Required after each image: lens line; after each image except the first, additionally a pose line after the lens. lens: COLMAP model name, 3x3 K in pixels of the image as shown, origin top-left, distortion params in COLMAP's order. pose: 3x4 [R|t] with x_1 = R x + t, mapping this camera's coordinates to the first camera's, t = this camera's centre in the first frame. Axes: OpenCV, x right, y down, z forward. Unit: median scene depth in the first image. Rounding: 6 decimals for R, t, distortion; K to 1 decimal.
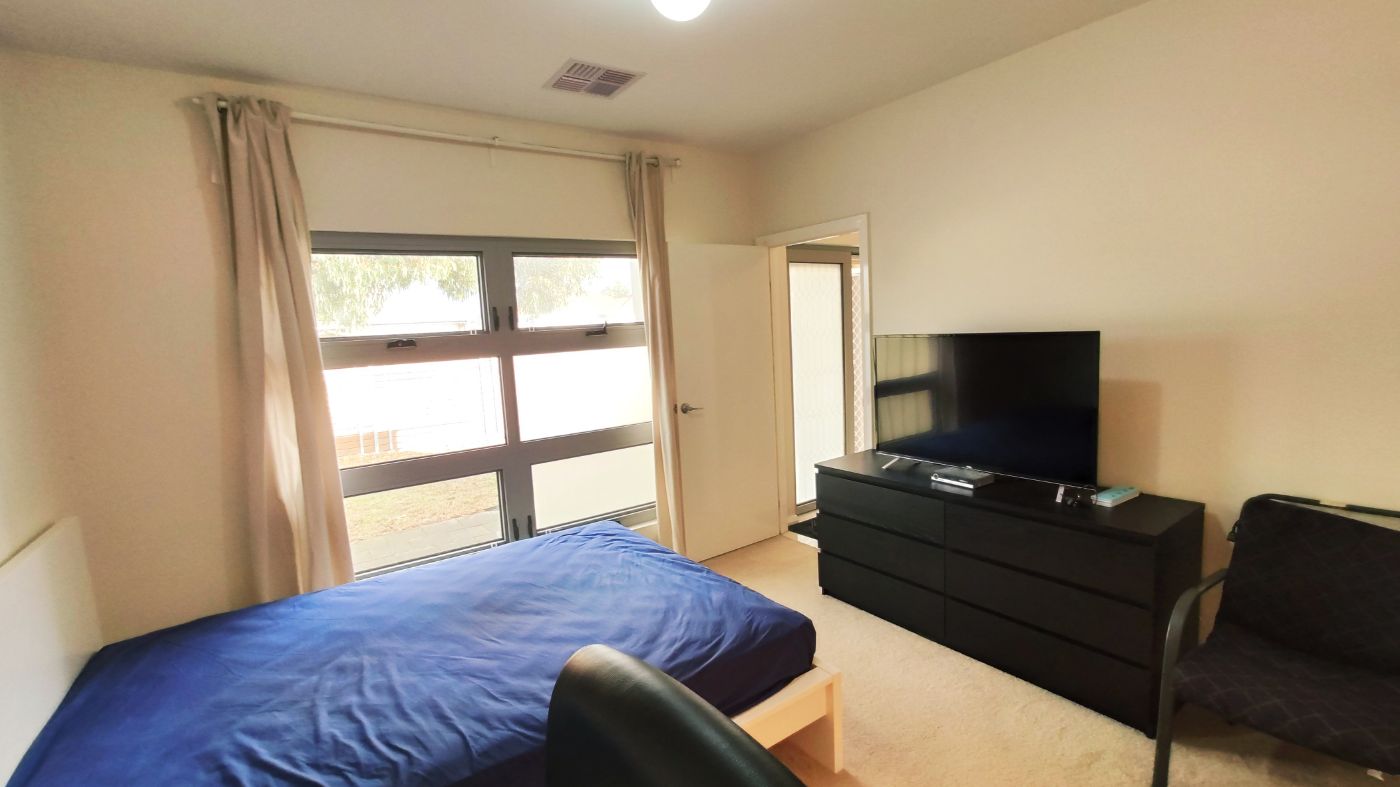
lens RADIAL K [[608.6, 0, 706.0], [0, 608.6, 398.8], [0, 0, 1]] dist [-0.017680, -0.000228]
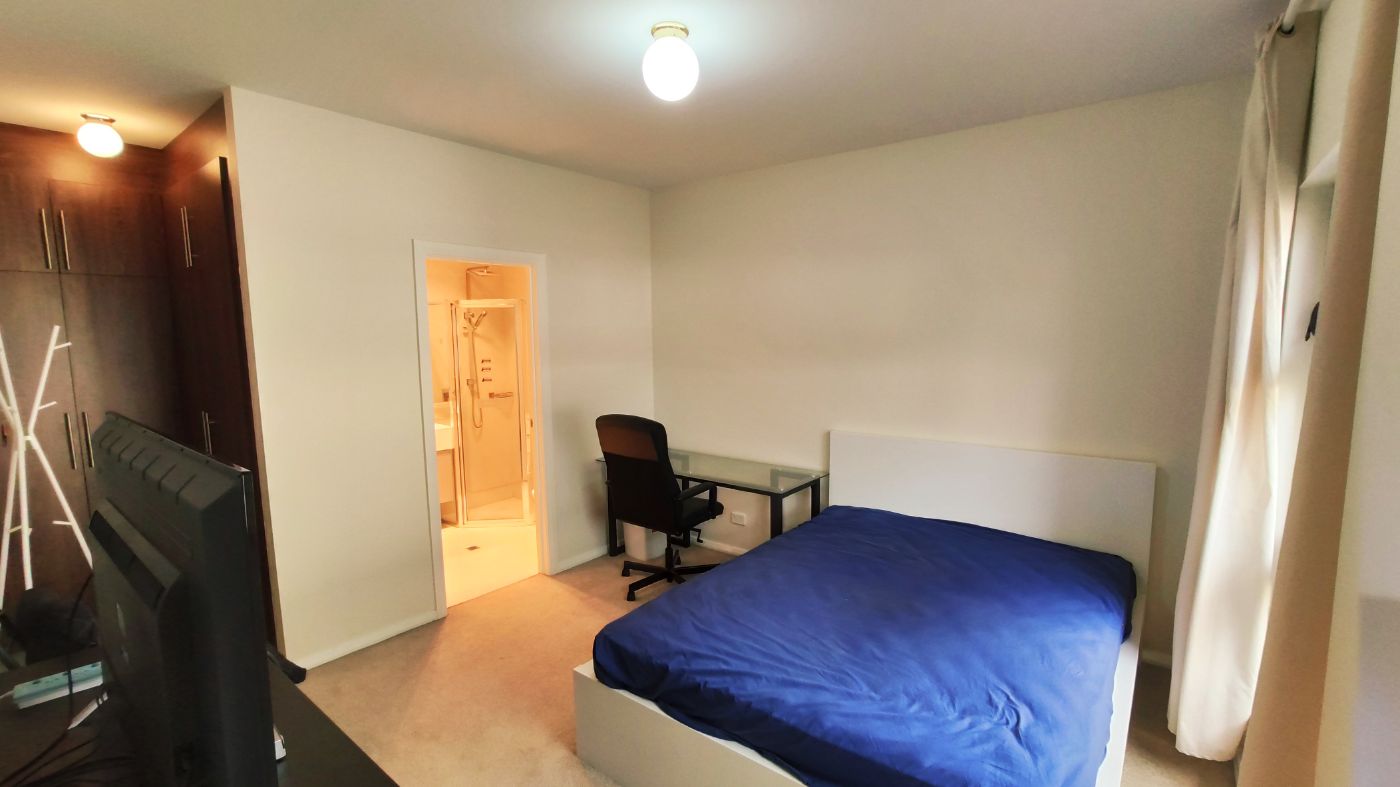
lens RADIAL K [[608.6, 0, 706.0], [0, 608.6, 398.8], [0, 0, 1]] dist [-0.017680, -0.000228]
pose [[-0.955396, 0.095187, -0.279567, 0.212158], [0.033264, 0.975294, 0.218391, -0.240129], [0.293448, 0.199350, -0.934959, 1.750935]]
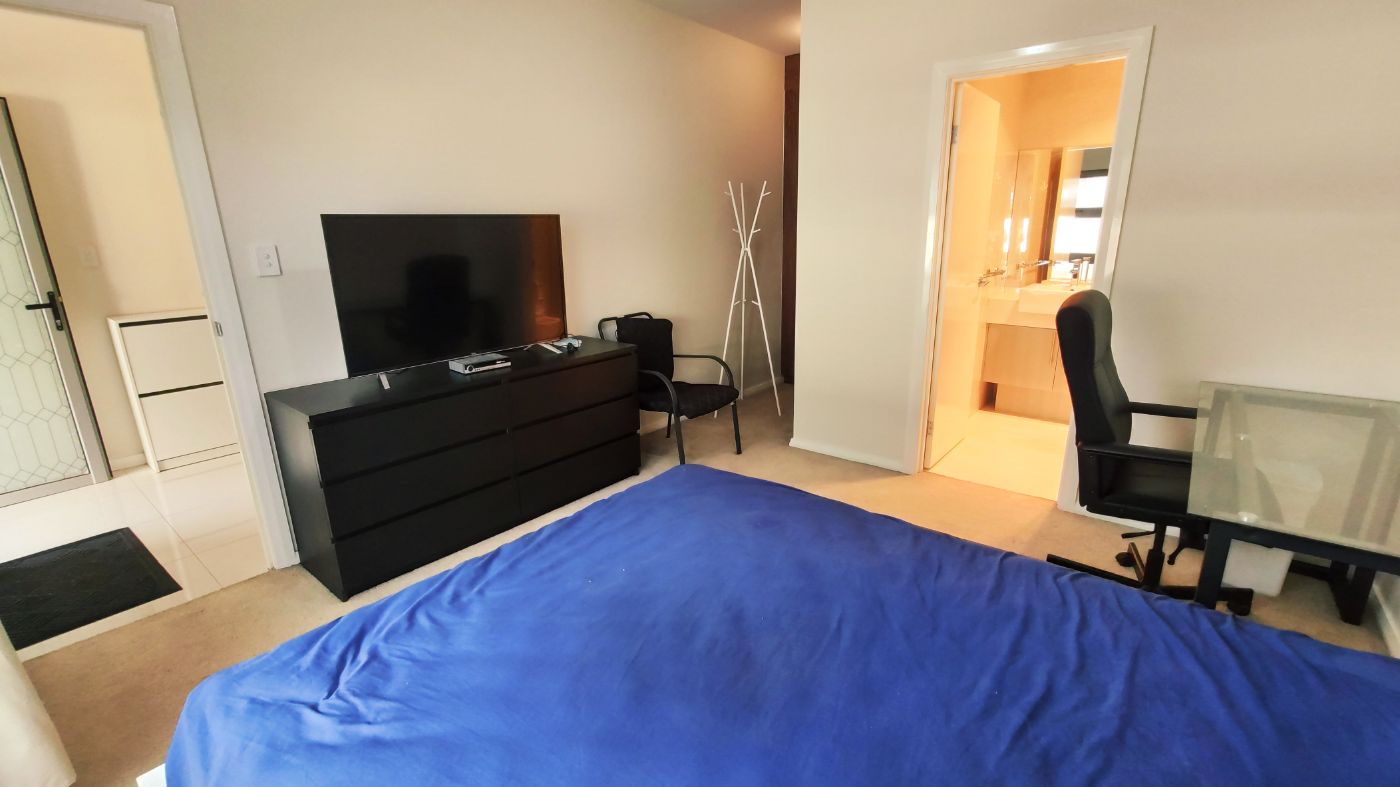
lens RADIAL K [[608.6, 0, 706.0], [0, 608.6, 398.8], [0, 0, 1]] dist [-0.017680, -0.000228]
pose [[-0.282221, -0.205017, 0.937187, -0.747154], [0.124298, 0.960850, 0.247624, -0.013730], [-0.951263, 0.186375, -0.245688, 1.070957]]
